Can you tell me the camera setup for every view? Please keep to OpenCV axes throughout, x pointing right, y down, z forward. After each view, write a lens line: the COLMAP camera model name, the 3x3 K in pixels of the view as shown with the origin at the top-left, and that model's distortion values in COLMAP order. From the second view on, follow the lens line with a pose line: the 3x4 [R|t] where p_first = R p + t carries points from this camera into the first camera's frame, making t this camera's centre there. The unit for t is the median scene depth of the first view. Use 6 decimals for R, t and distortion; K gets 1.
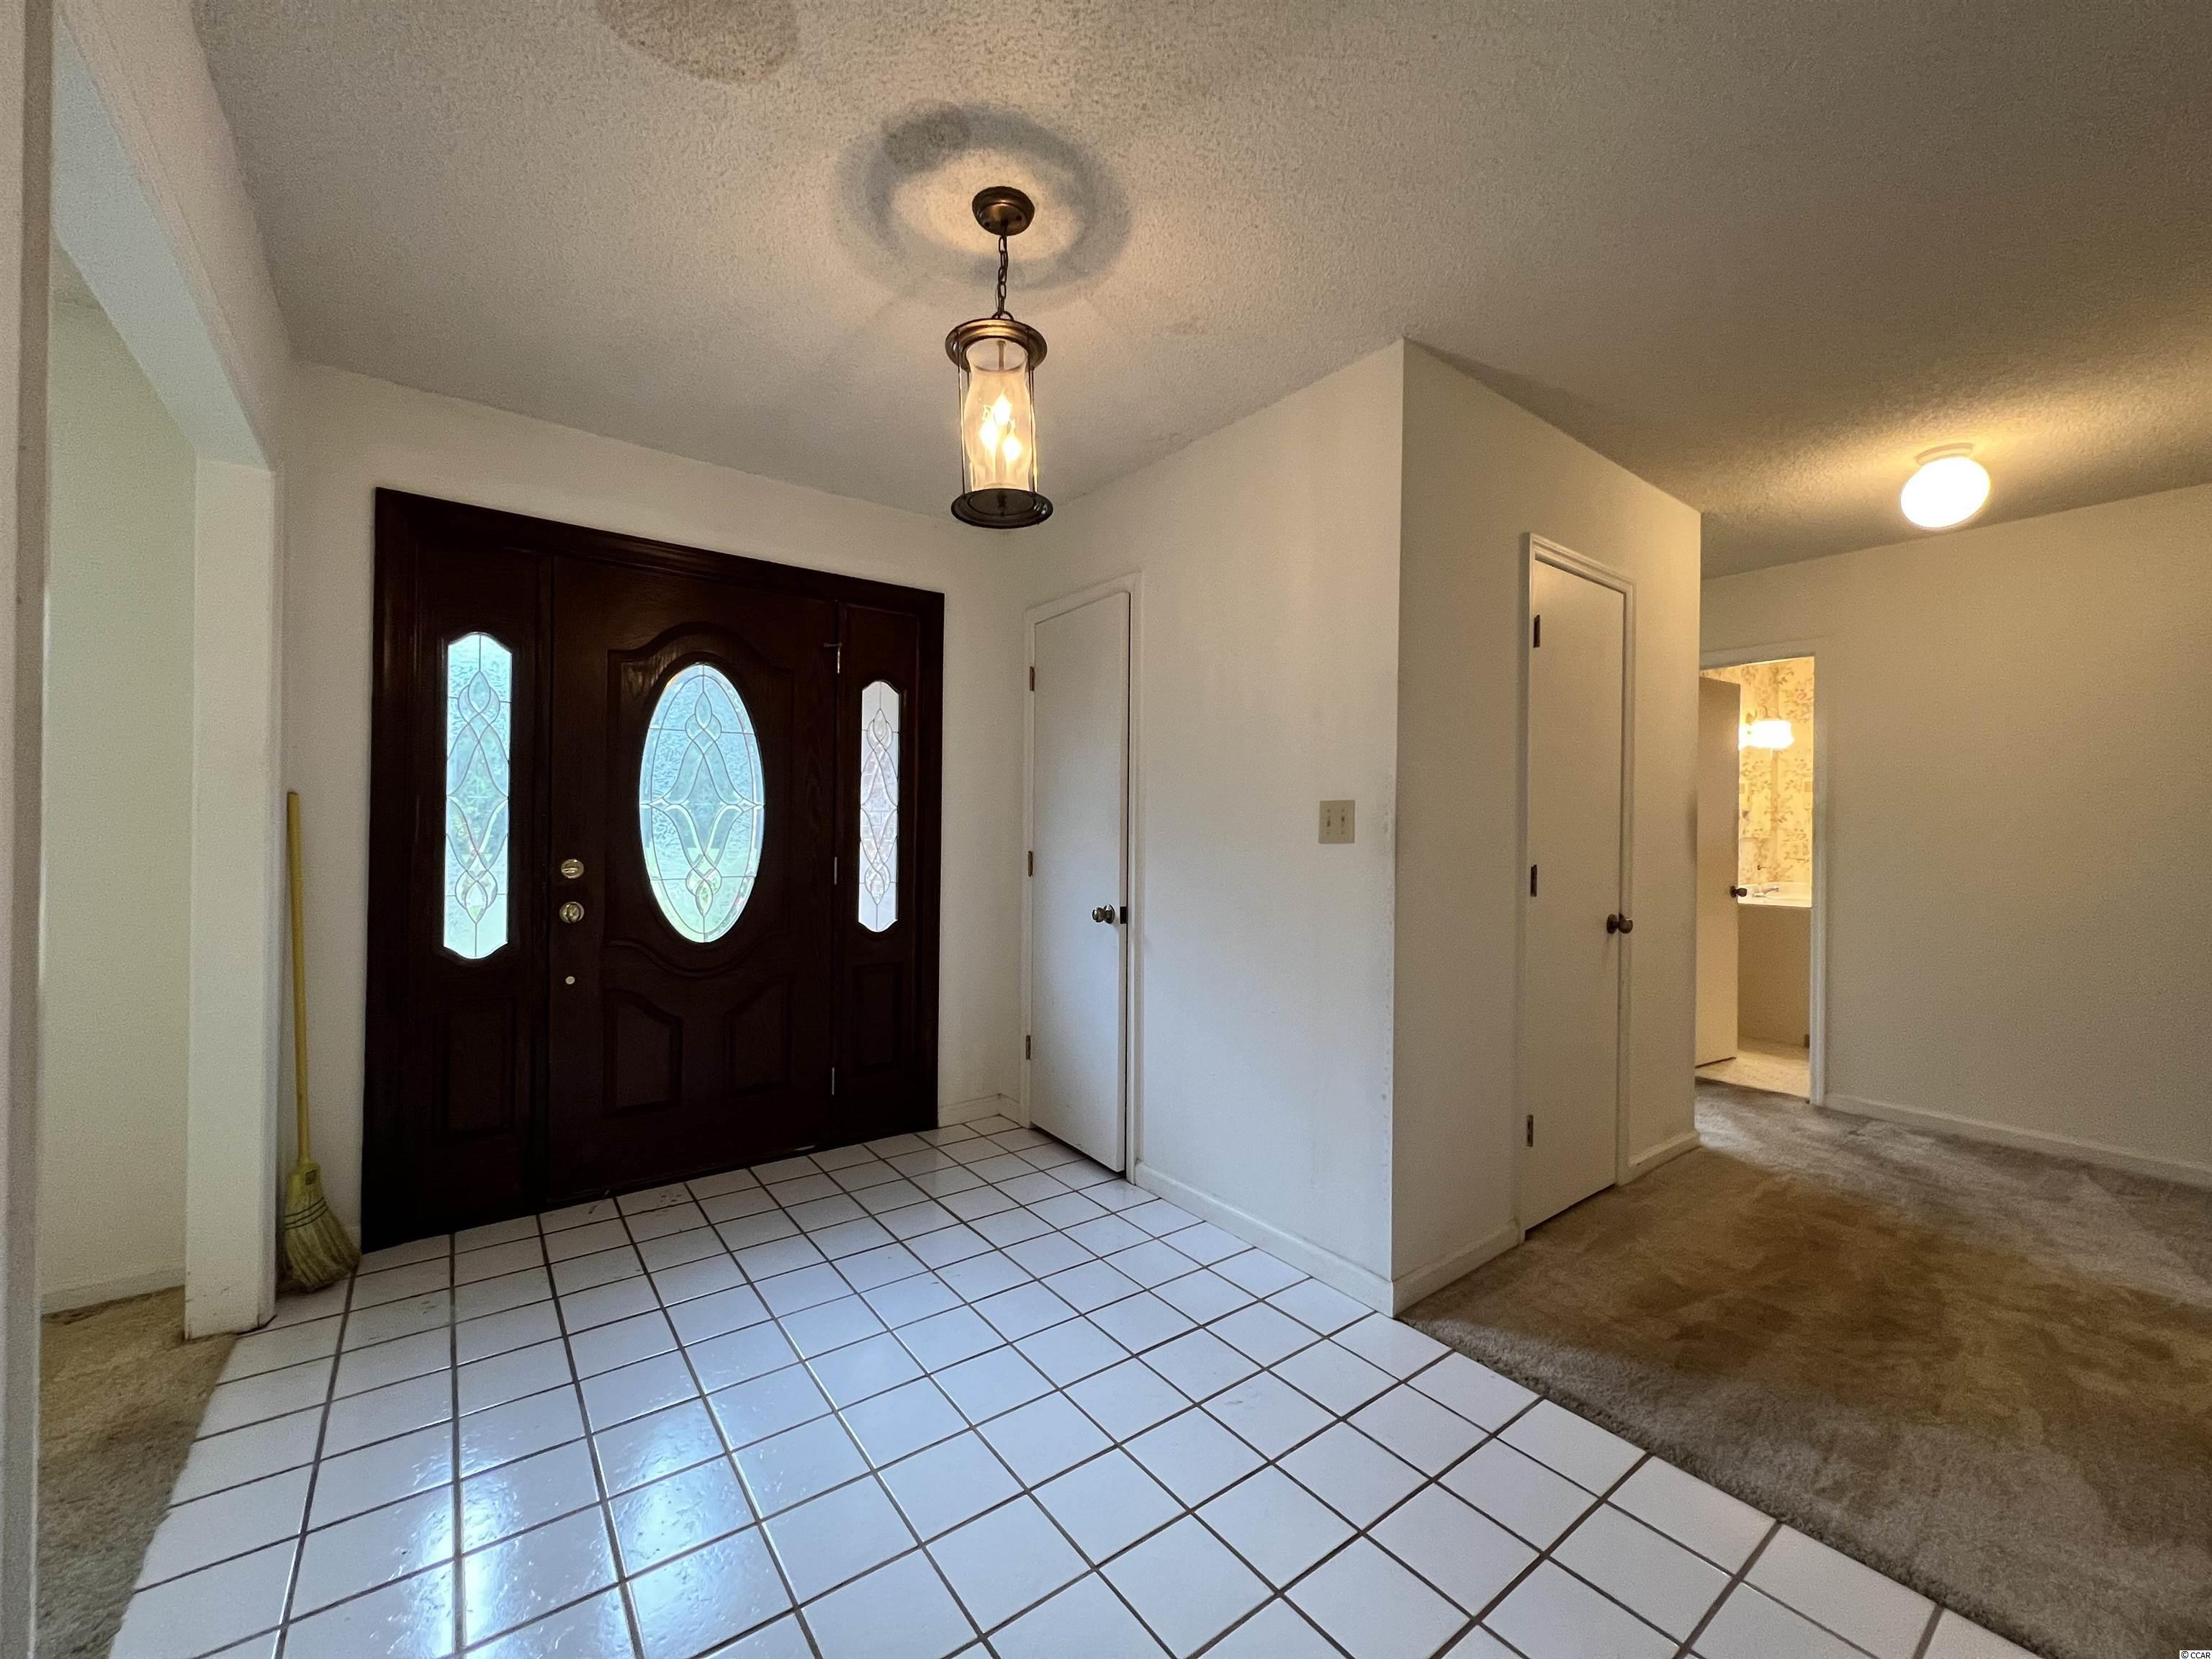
lens RADIAL K [[880.7, 0, 1105.7], [0, 880.7, 829.0], [0, 0, 1]] dist [0.001565, 0.000087]
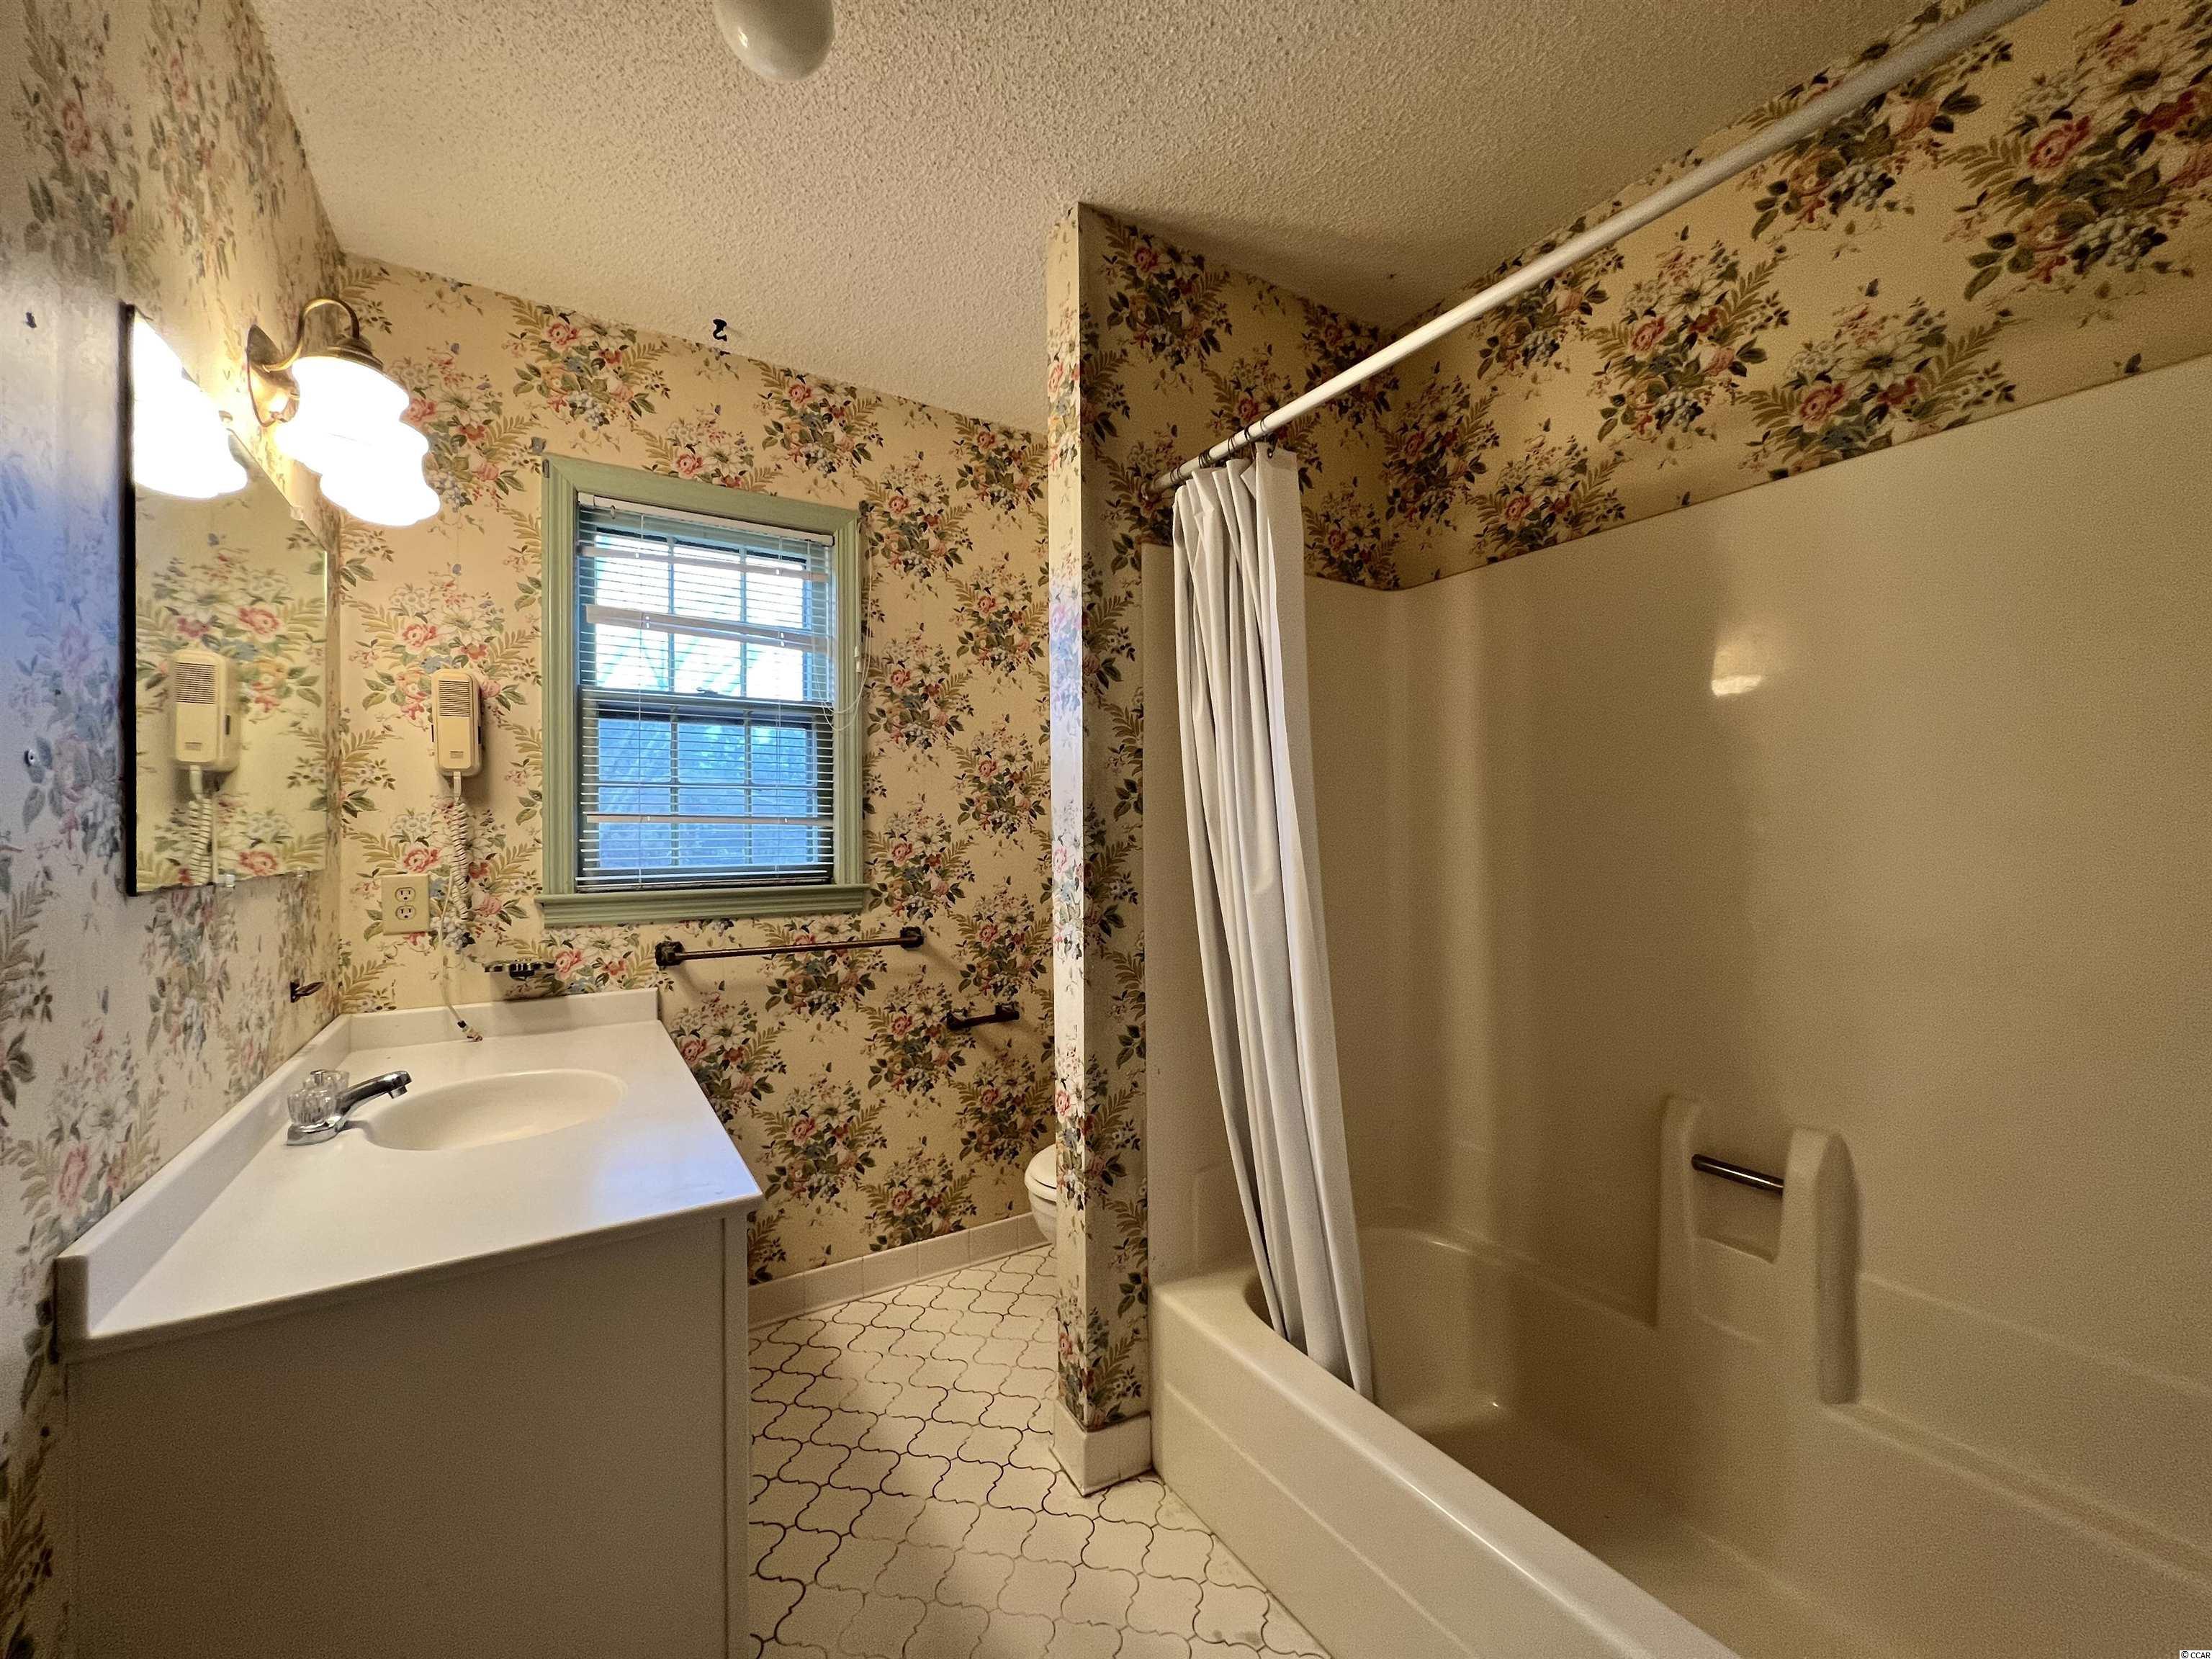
lens RADIAL K [[880.7, 0, 1105.4], [0, 880.7, 827.5], [0, 0, 1]] dist [0.001565, 0.000087]
pose [[0.084207, -0.001391, 0.996447, 0.492327], [0.005955, 0.999982, 0.000893, -0.001627], [-0.996431, 0.005859, 0.084213, 0.723572]]
